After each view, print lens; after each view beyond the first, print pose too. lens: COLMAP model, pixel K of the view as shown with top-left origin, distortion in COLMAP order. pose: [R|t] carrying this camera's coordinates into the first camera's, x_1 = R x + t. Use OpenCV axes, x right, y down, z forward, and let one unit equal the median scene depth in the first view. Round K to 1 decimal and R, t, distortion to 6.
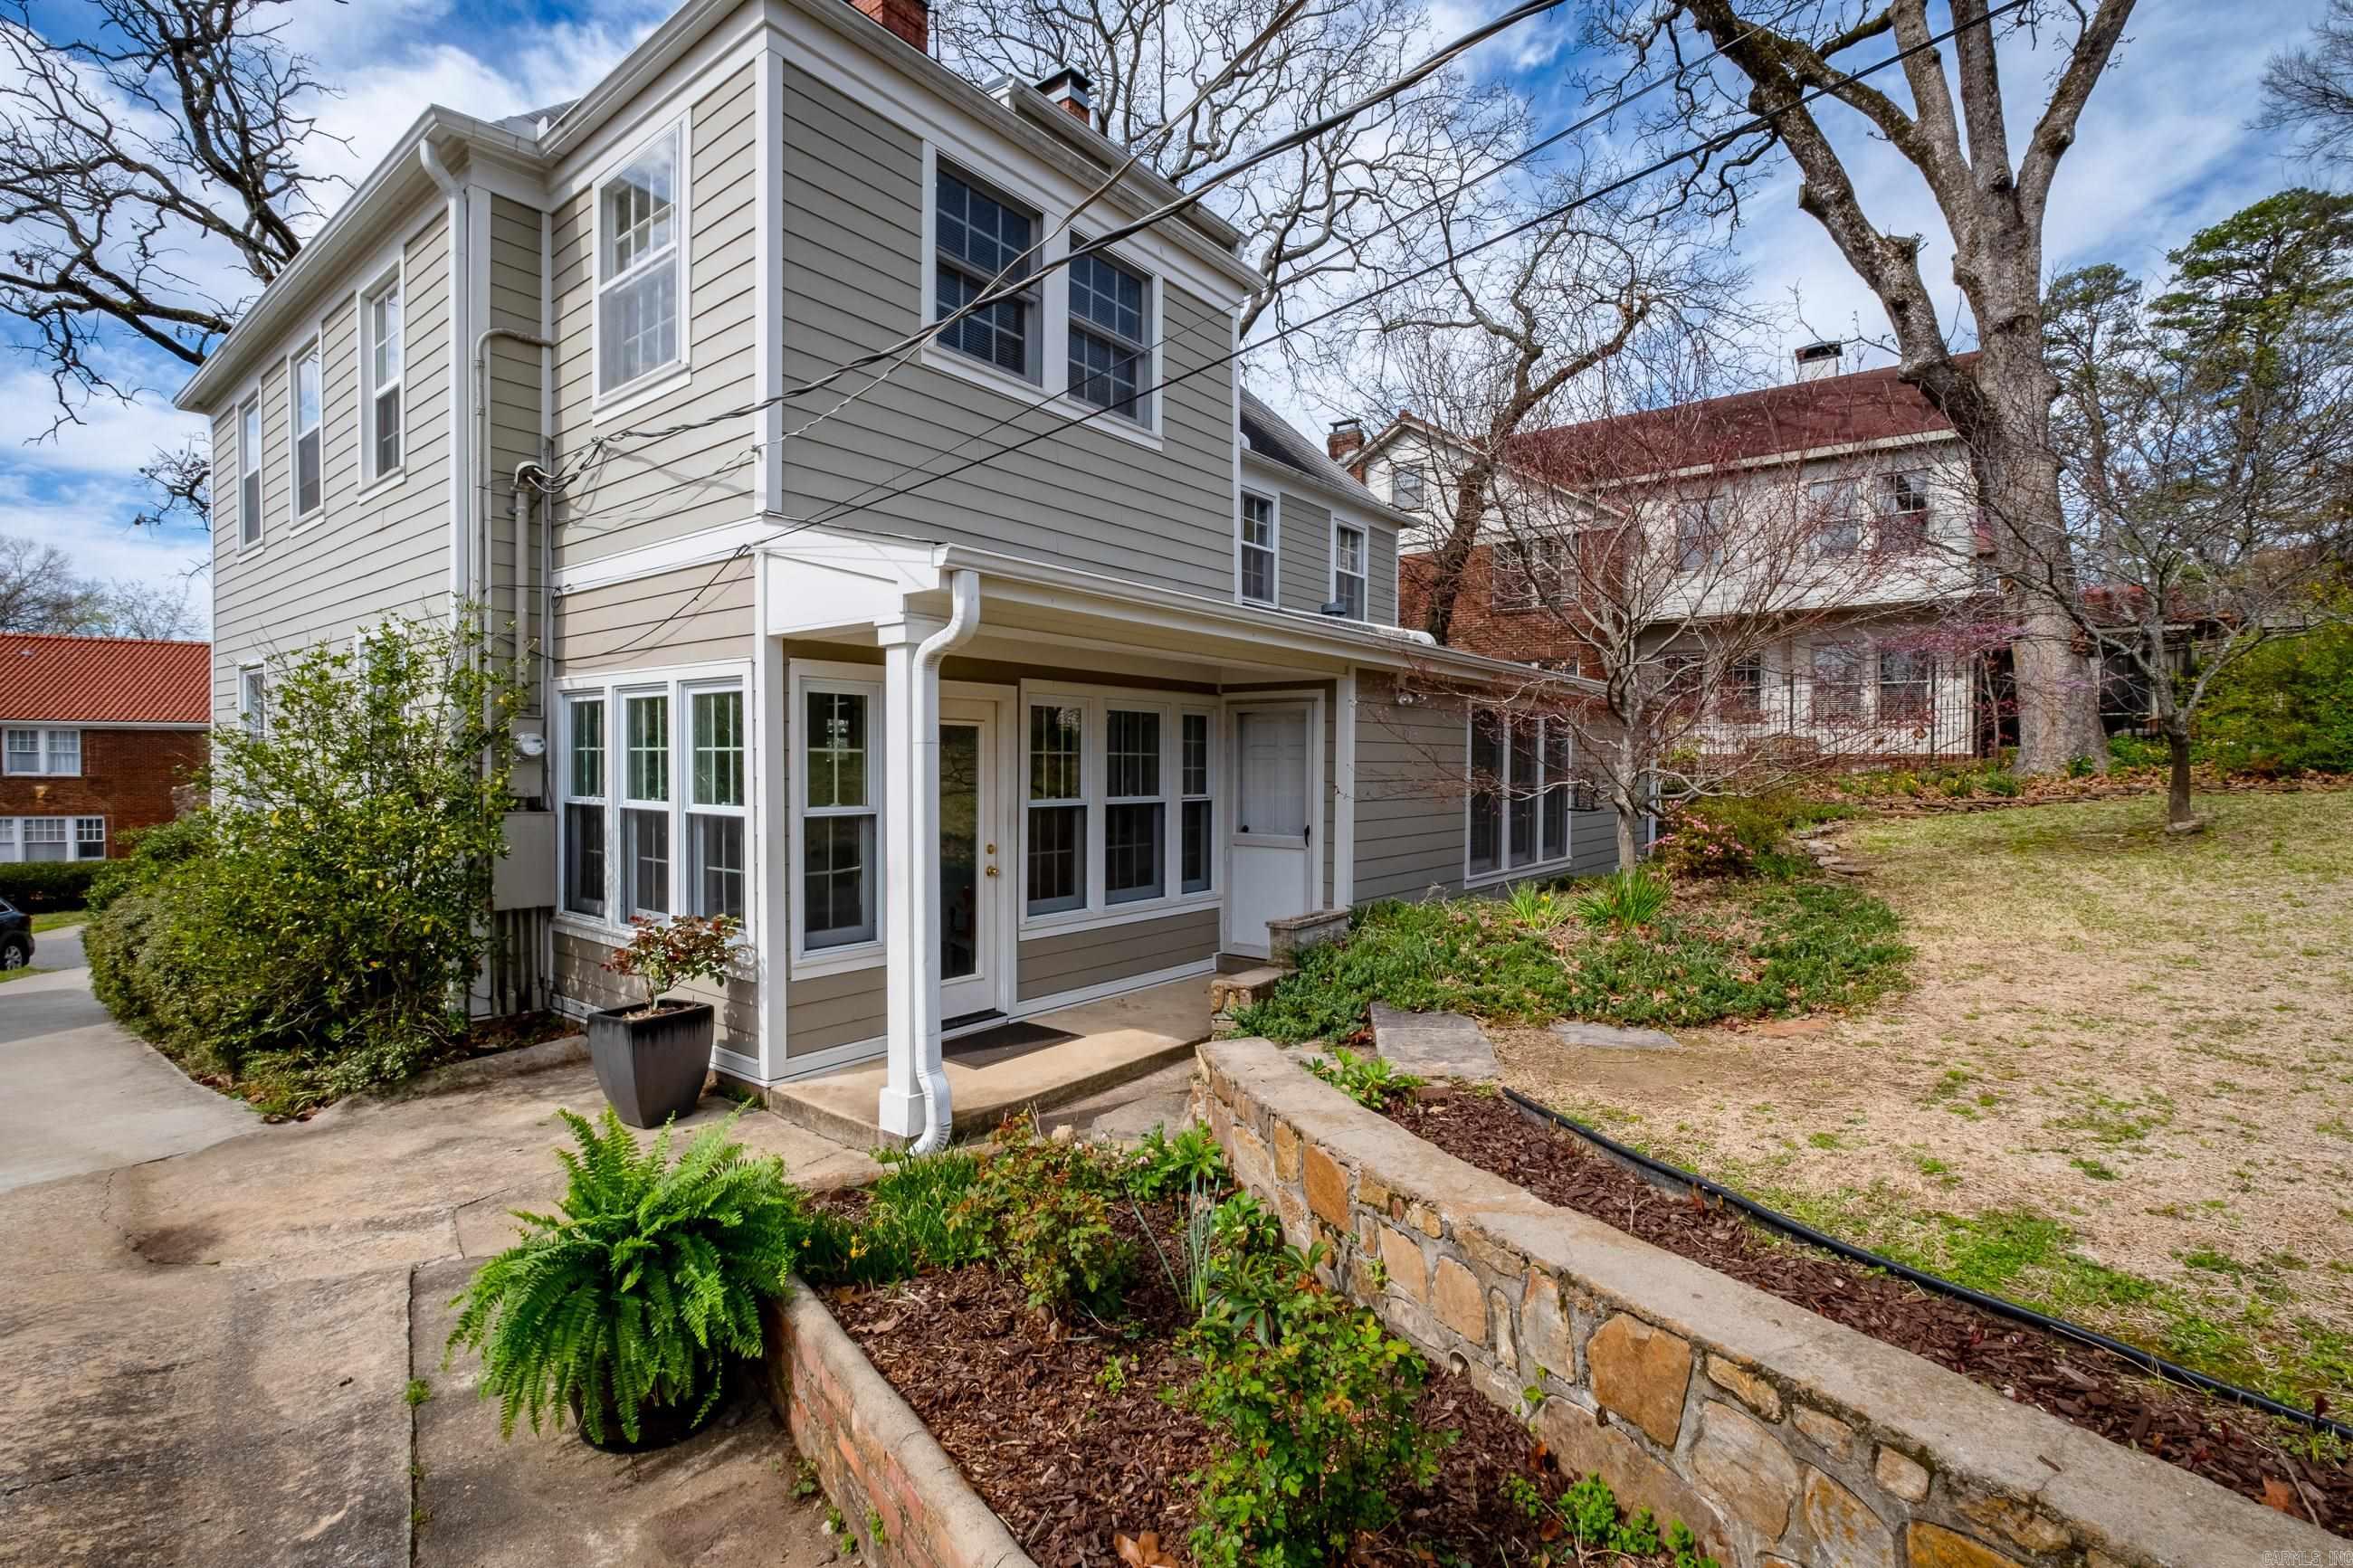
lens RADIAL K [[1063.3, 0, 1183.0], [0, 1063.3, 771.3], [0, 0, 1]] dist [-0.004616, -0.001533]
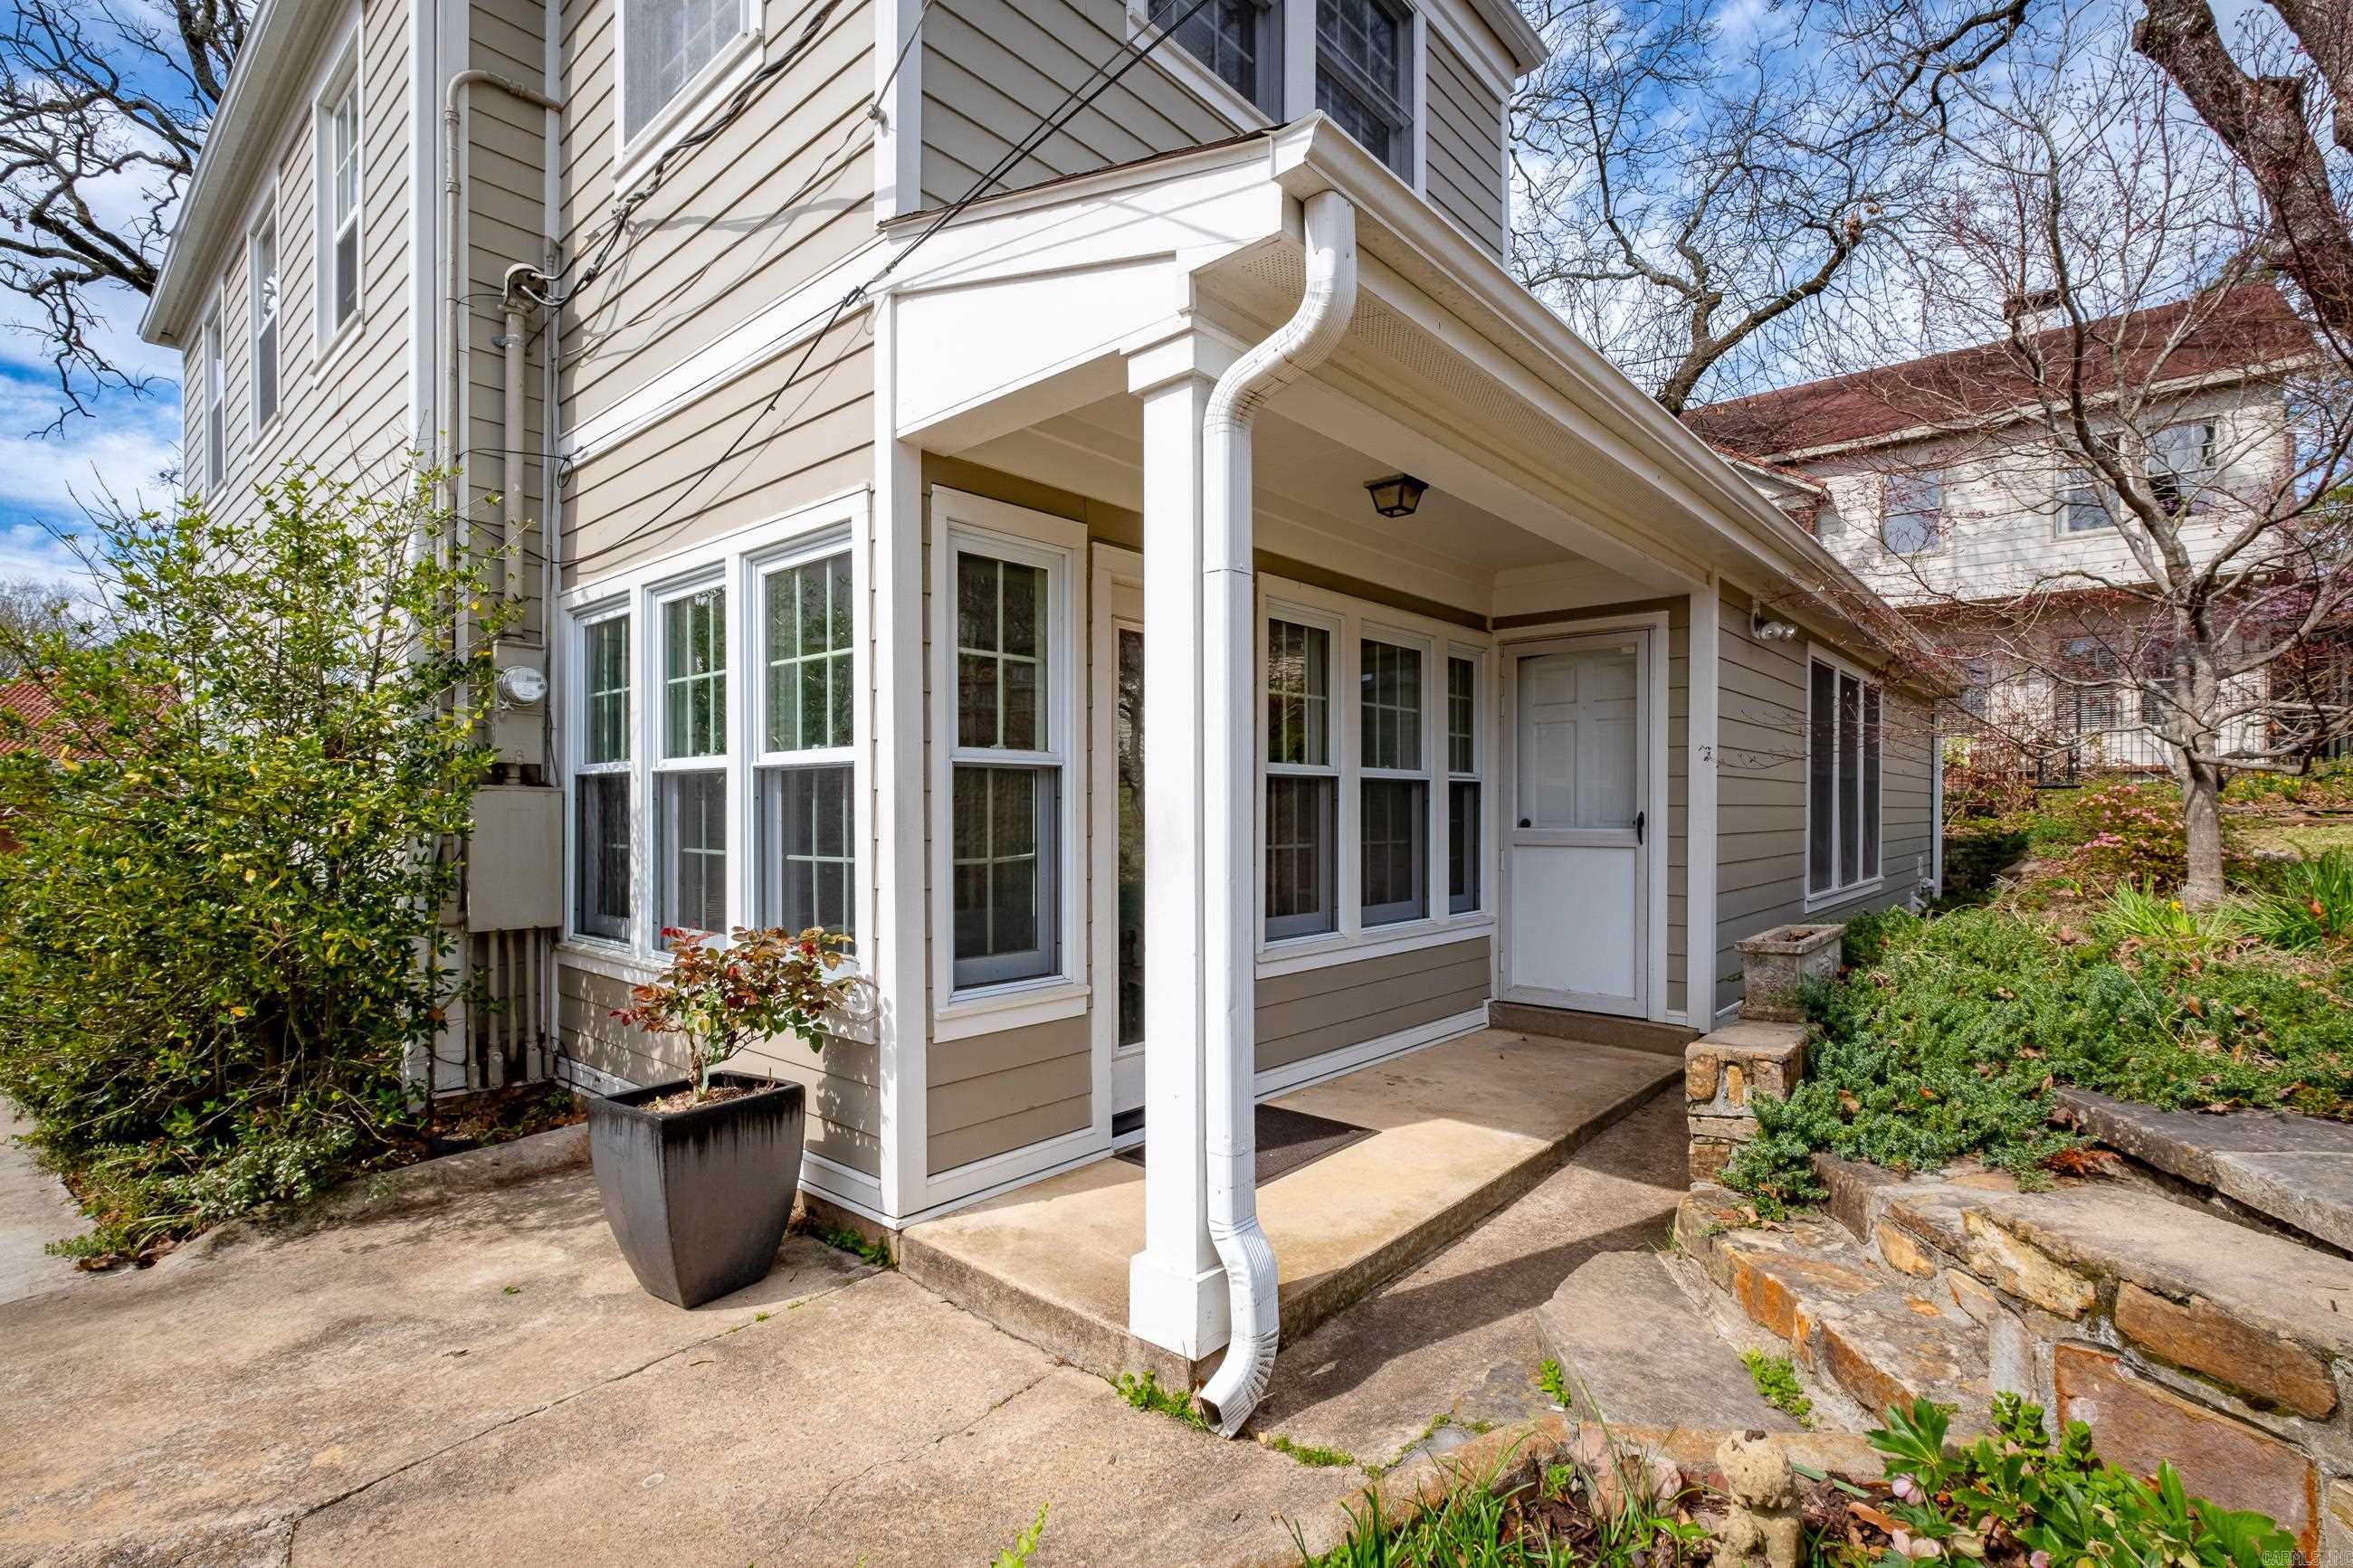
lens RADIAL K [[1063.3, 0, 1169.2], [0, 1063.3, 806.4], [0, 0, 1]] dist [-0.004616, -0.001533]
pose [[0.998689, -0.006667, -0.050747, -0.176378], [0.005834, 0.999846, -0.016557, 0.066218], [0.050849, 0.016239, 0.998574, 0.356656]]
